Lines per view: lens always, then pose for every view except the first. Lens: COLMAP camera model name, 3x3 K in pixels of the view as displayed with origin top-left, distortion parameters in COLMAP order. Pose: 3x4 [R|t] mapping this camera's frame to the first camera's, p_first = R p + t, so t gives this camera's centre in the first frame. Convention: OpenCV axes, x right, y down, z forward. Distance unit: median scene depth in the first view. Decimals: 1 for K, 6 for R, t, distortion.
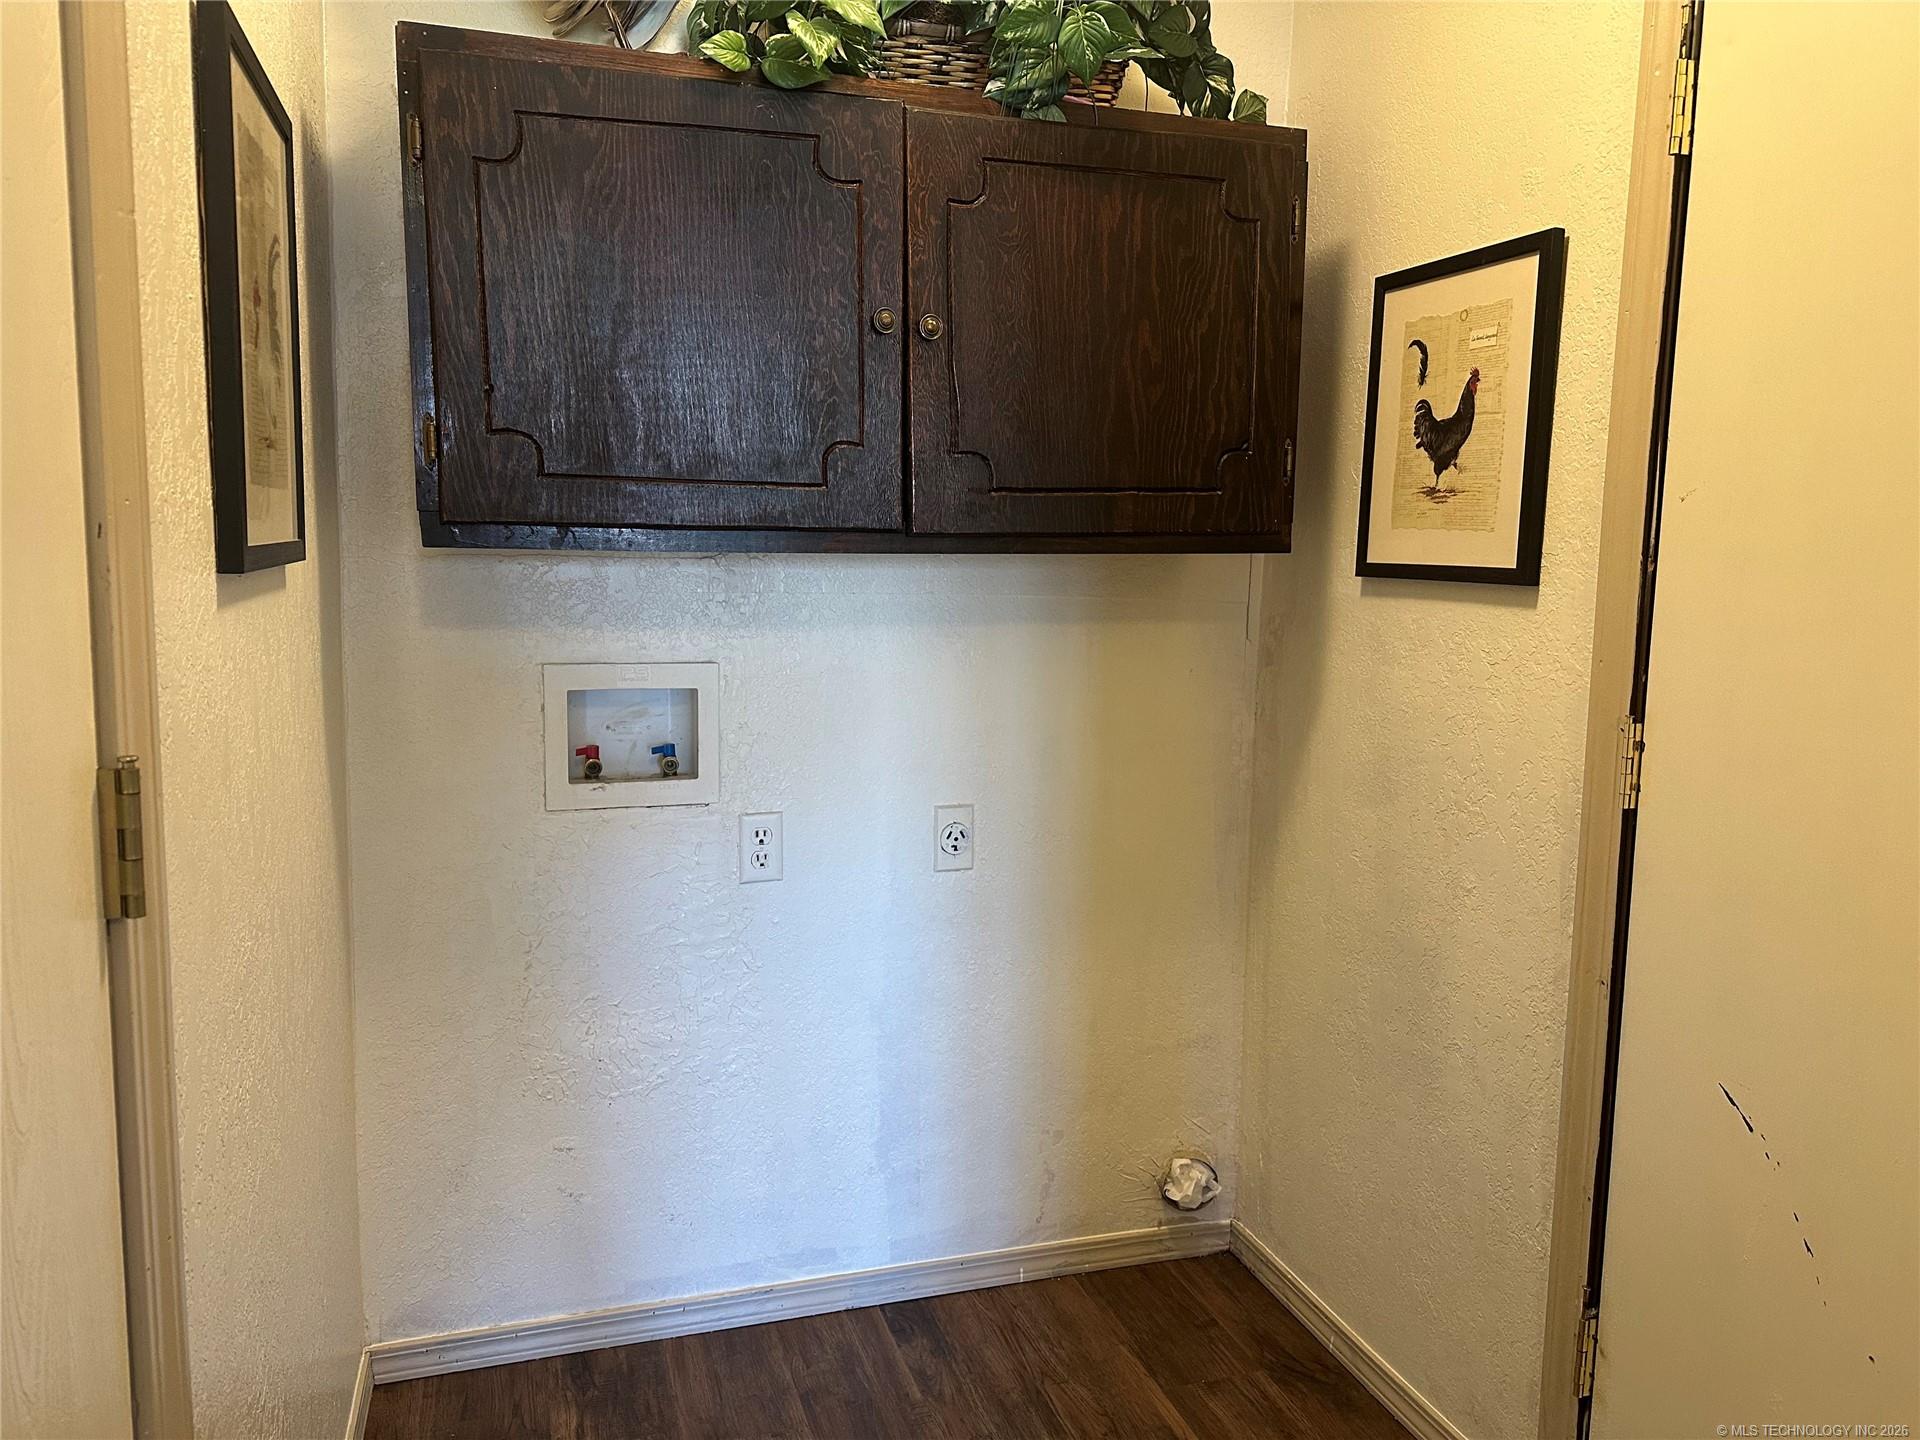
lens RADIAL K [[1347.6, 0, 962.9], [0, 1347.6, 717.0], [0, 0, 1]] dist [0.003285, 0.000198]
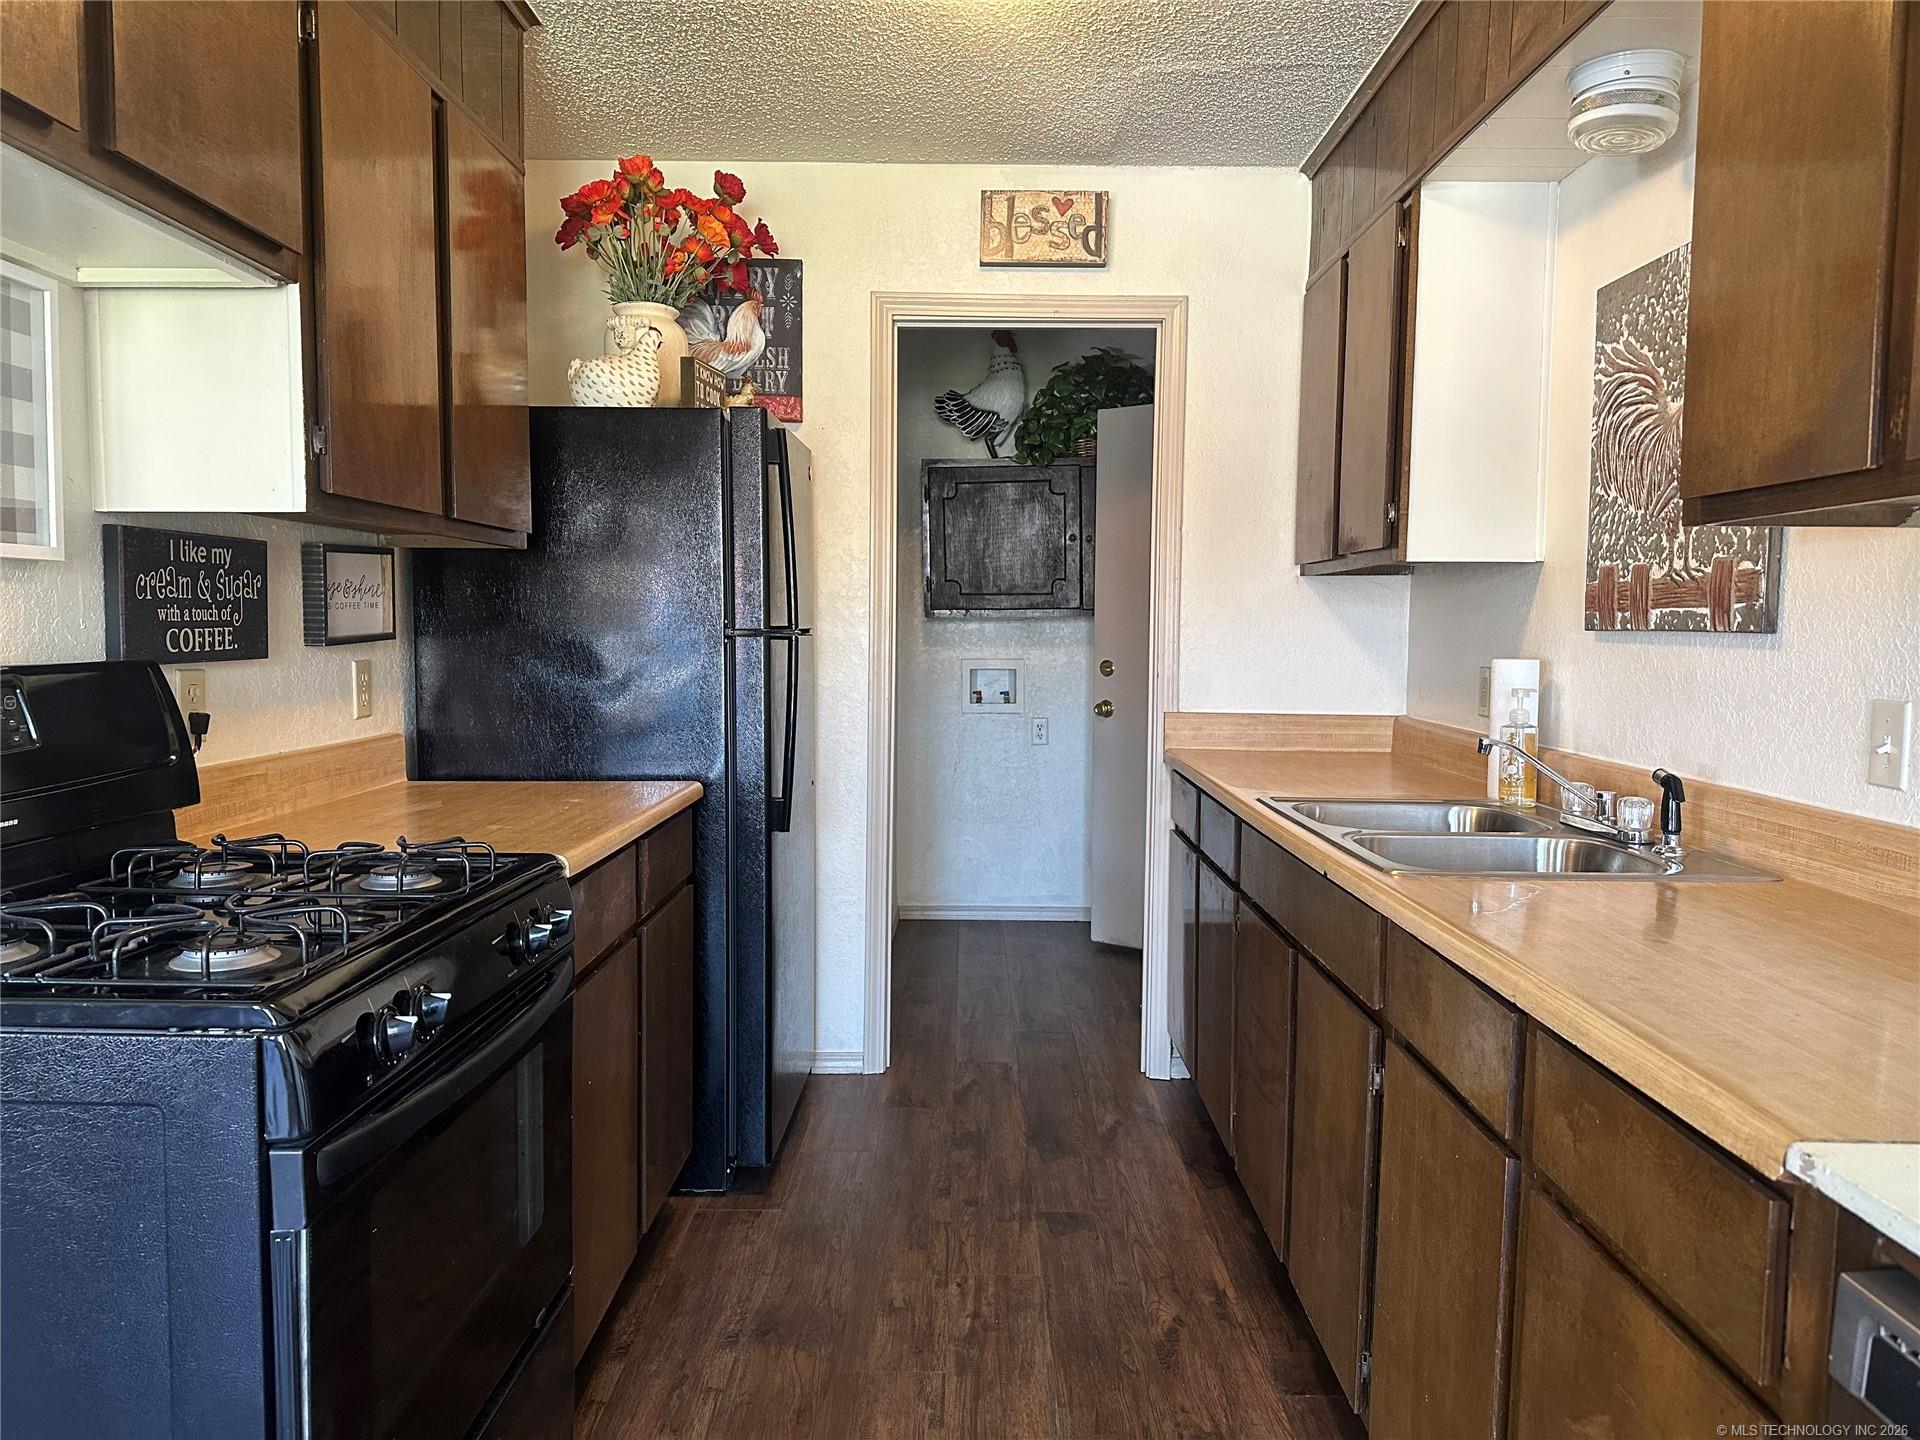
lens RADIAL K [[1347.6, 0, 957.5], [0, 1347.6, 724.3], [0, 0, 1]] dist [0.003285, 0.000198]
pose [[0.949423, 0.001275, -0.313996, 0.646267], [-0.020258, 0.998157, -0.057201, 0.295620], [0.313345, 0.060669, 0.947699, -1.901816]]
